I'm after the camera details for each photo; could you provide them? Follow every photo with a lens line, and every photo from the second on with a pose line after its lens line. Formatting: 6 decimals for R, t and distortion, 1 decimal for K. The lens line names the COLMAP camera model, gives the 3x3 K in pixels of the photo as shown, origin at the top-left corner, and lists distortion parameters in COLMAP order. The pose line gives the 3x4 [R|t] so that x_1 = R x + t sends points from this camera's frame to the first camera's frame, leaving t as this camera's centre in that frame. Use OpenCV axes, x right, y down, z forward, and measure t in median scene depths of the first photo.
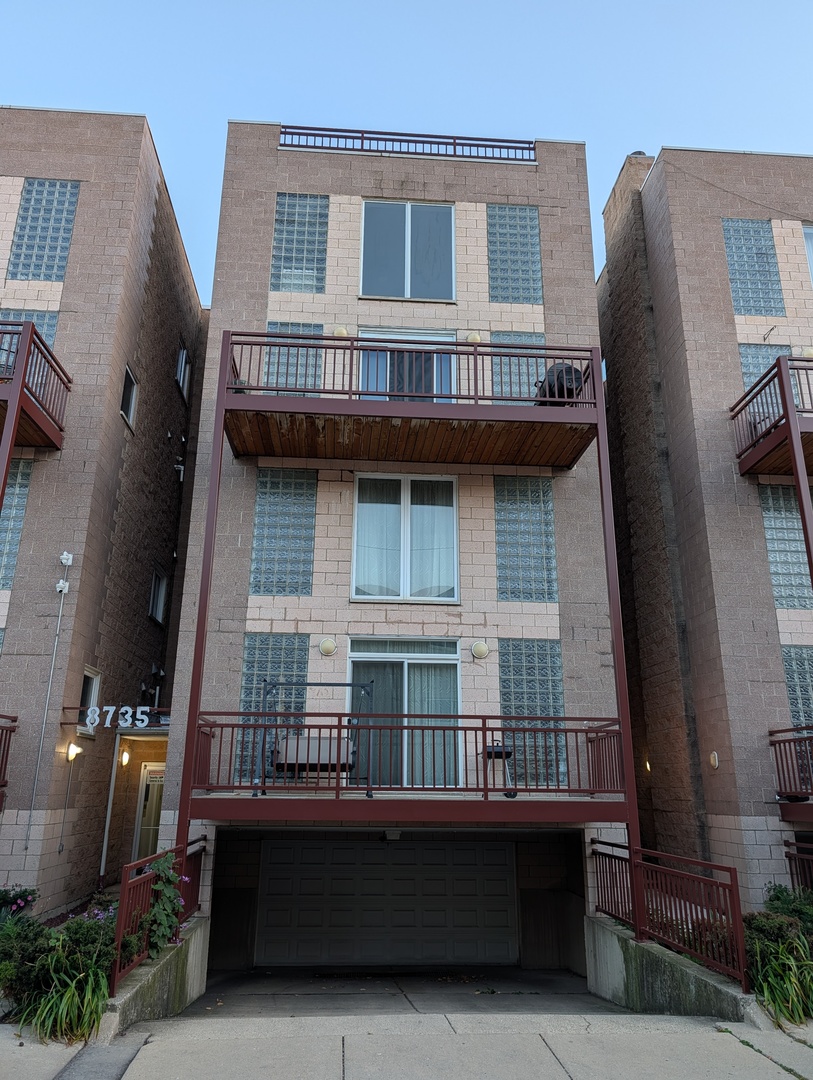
lens RADIAL K [[760.8, 0, 406.5], [0, 760.8, 540.0], [0, 0, 1]] dist [0.003569, 0.001726]
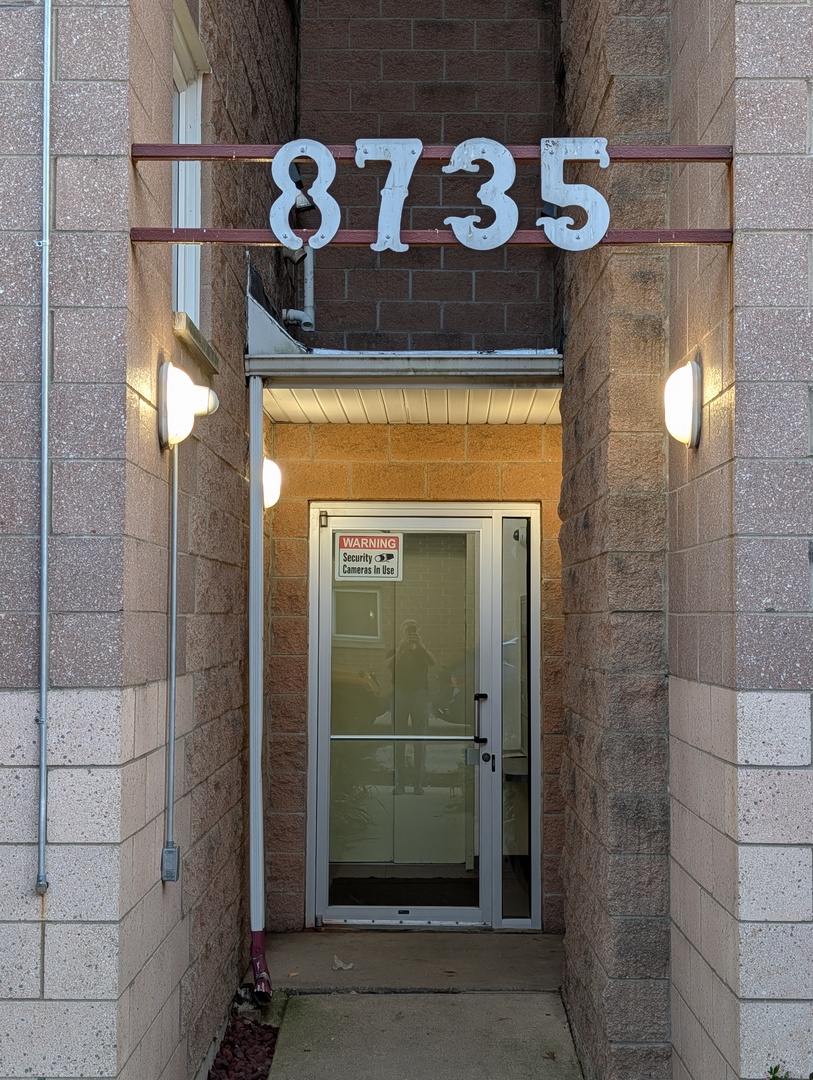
lens RADIAL K [[1588.1, 0, 406.5], [0, 1588.1, 540.0], [0, 0, 1]] dist [0.166035, 0.002596]
pose [[0.997318, -0.007910, -0.072762, -0.359260], [0.026790, 0.964604, 0.262338, 0.210752], [0.068112, -0.263583, 0.962229, 0.615327]]
